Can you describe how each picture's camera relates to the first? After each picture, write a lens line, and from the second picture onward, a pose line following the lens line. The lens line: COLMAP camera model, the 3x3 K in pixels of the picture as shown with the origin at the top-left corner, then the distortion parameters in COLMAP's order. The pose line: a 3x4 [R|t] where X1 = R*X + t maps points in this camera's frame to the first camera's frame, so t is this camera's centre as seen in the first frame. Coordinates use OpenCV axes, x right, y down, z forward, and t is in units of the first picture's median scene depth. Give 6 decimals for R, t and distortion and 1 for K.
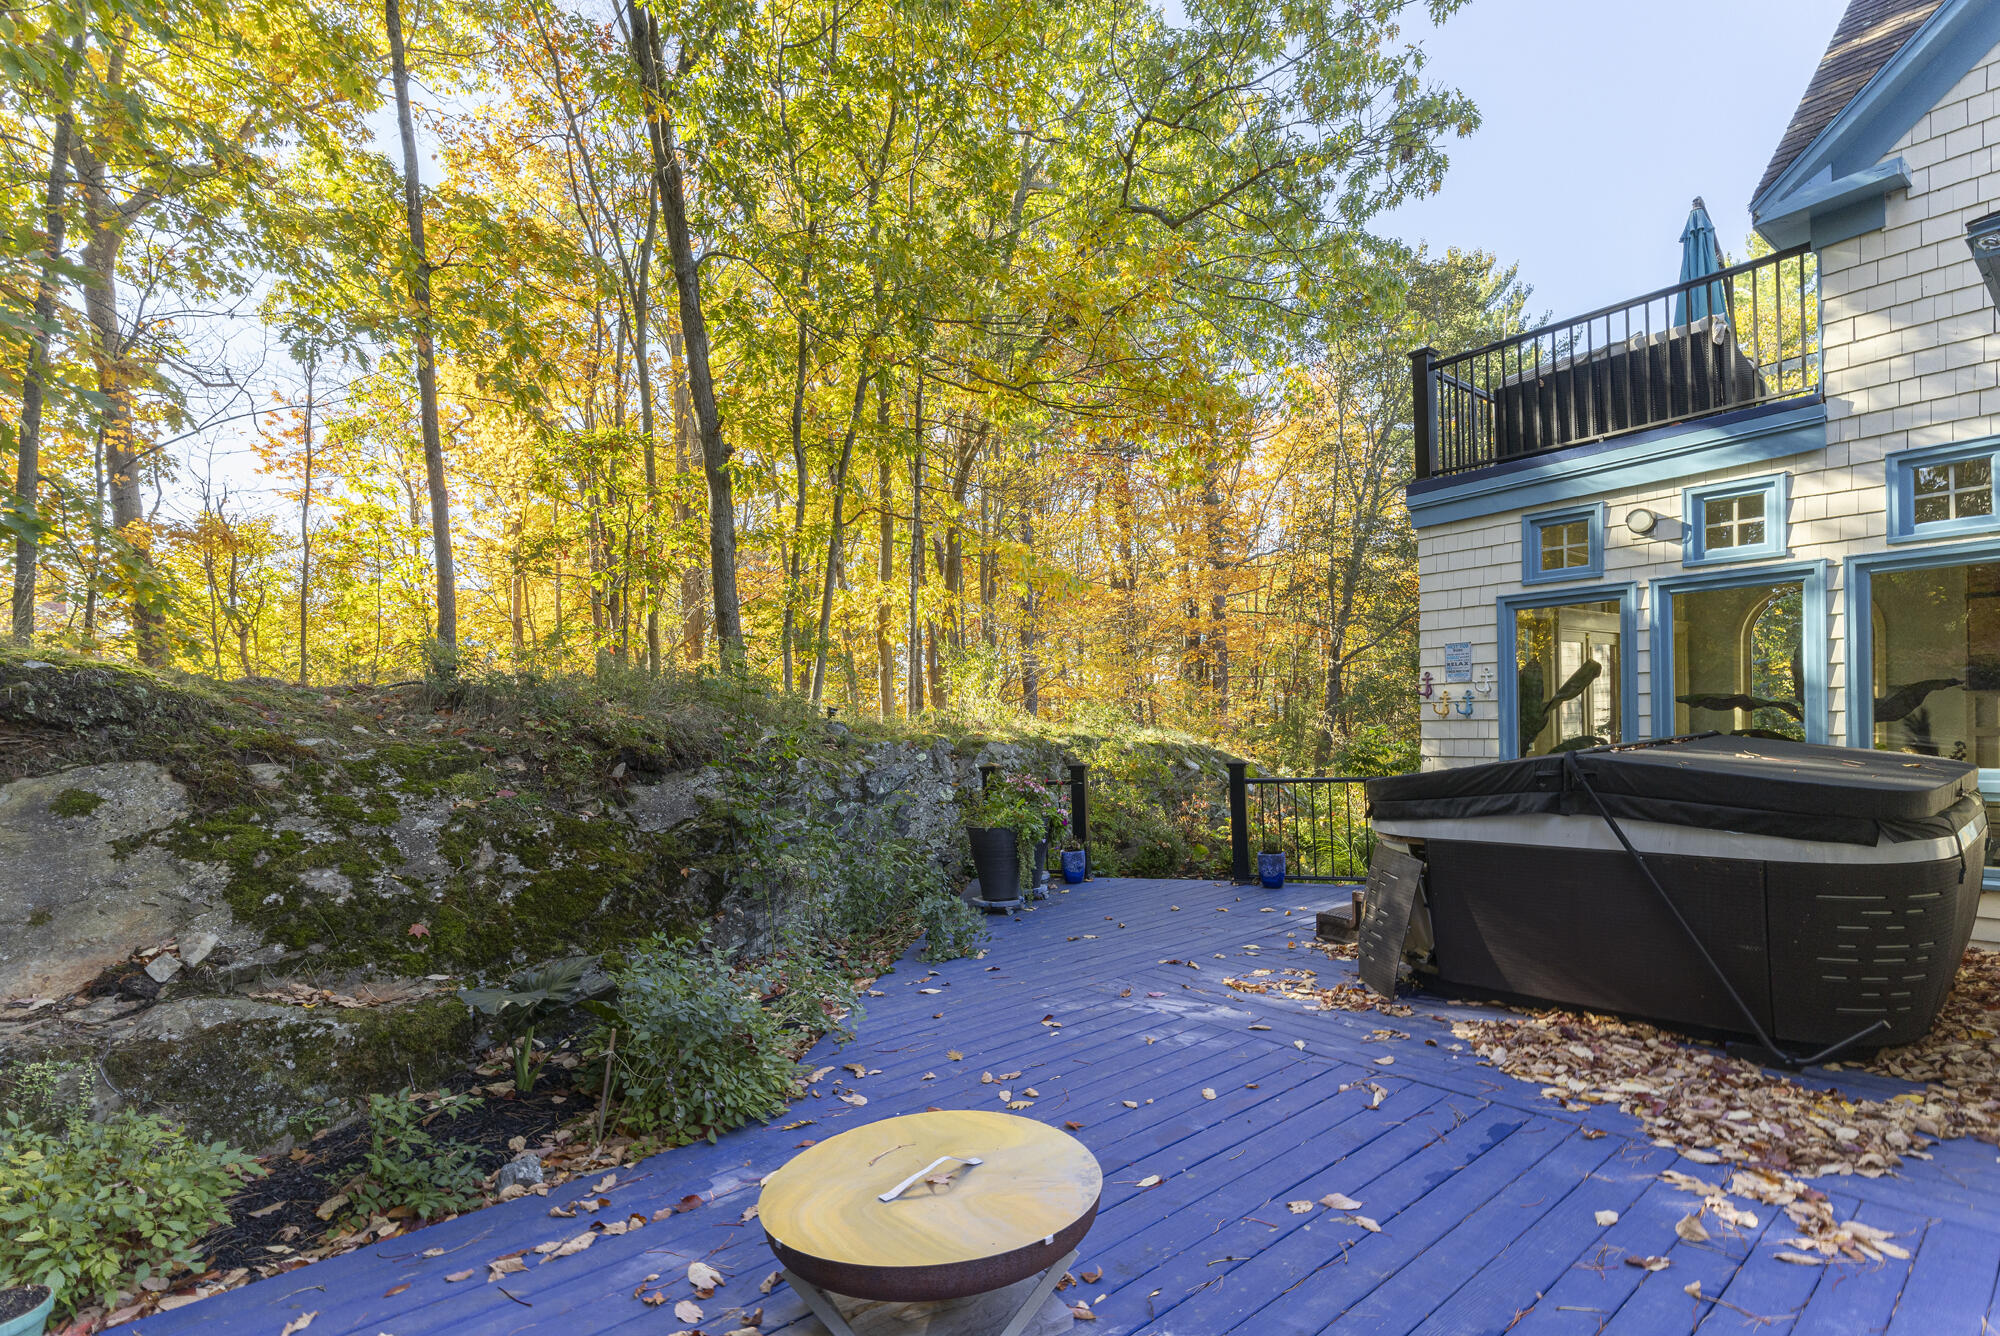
lens RADIAL K [[961.7, 0, 1059.3], [0, 961.7, 768.5], [0, 0, 1]] dist [0.003259, 0.000371]
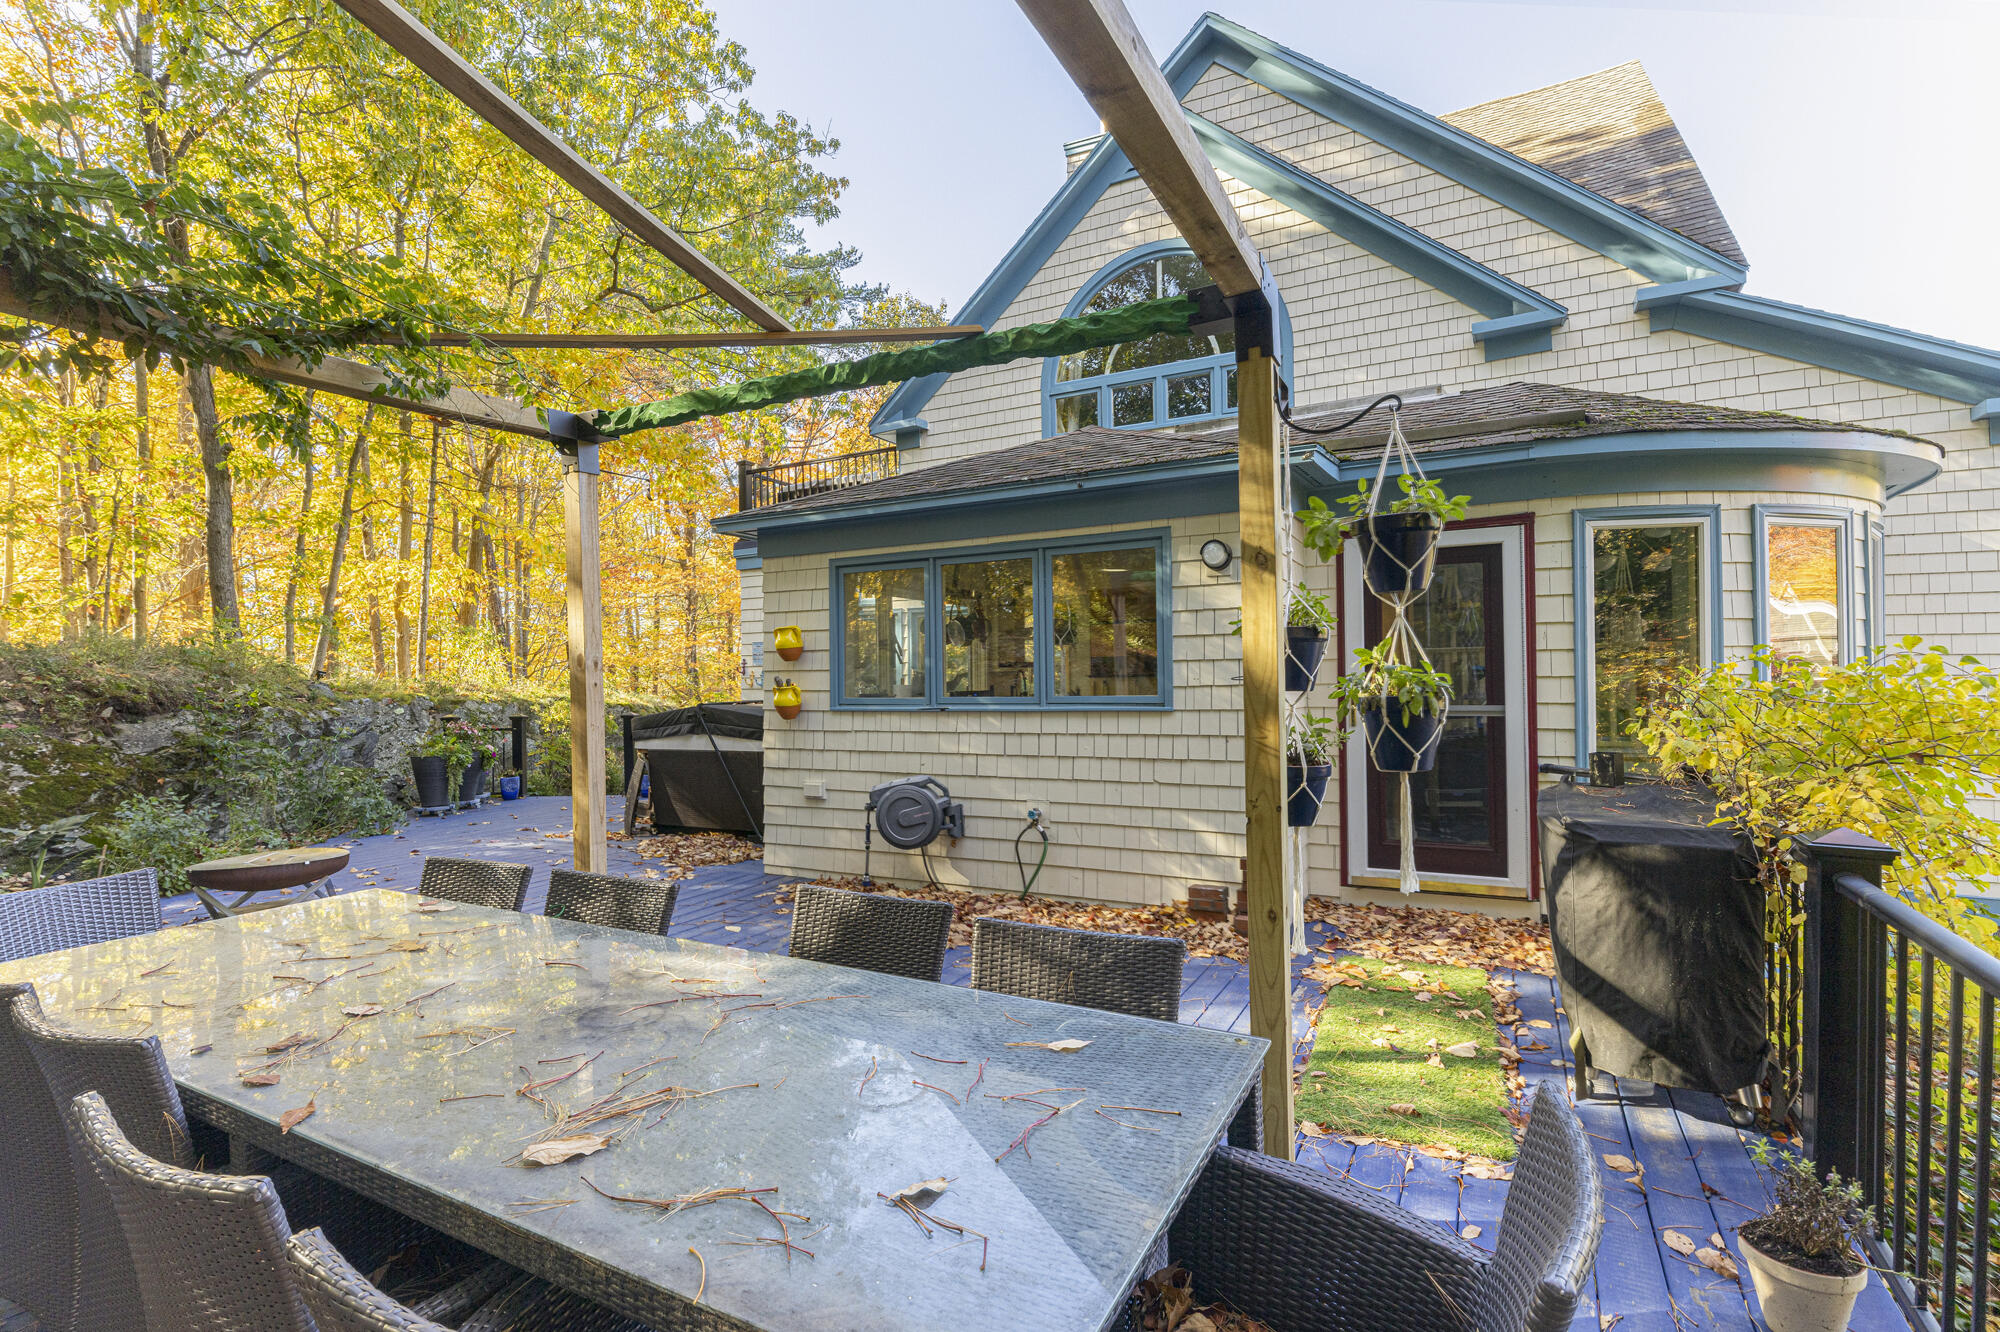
lens RADIAL K [[923.2, 0, 1000.8], [0, 923.2, 693.8], [0, 0, 1]] dist [0.001305, -0.000116]
pose [[0.937612, 0.016968, 0.347268, 0.259827], [-0.000966, 0.998932, -0.046199, 0.030414], [-0.347681, 0.042982, 0.936627, -0.626514]]
